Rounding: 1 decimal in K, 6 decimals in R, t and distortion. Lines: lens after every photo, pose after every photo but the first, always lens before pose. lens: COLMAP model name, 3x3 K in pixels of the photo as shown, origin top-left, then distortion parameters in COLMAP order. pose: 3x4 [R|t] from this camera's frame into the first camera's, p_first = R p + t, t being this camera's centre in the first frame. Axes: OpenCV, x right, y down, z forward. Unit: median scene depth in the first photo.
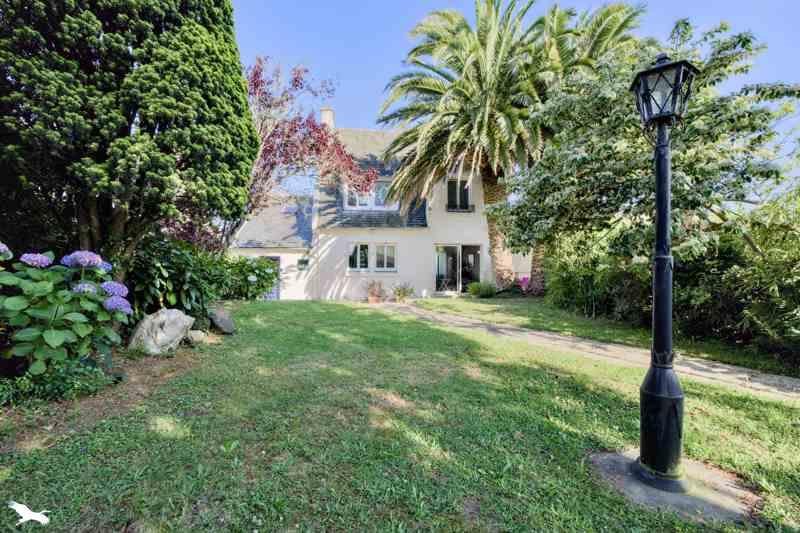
lens RADIAL K [[362.4, 0, 403.6], [0, 362.4, 265.2], [0, 0, 1]] dist [-0.000157, -0.000100]
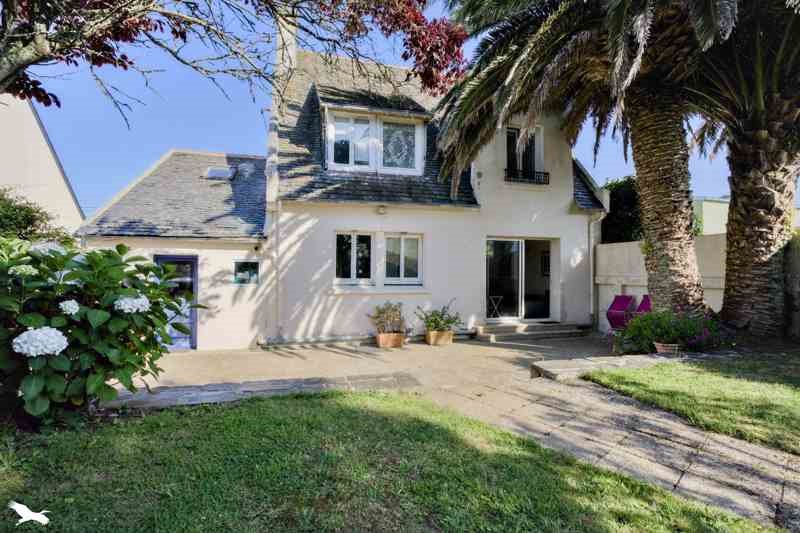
lens RADIAL K [[362.4, 0, 395.0], [0, 362.4, 267.6], [0, 0, 1]] dist [-0.000157, -0.000100]
pose [[0.989598, 0.001859, 0.143846, -0.143000], [-0.001046, 0.999983, -0.005727, -0.005076], [-0.143854, 0.005517, 0.989584, 0.458437]]
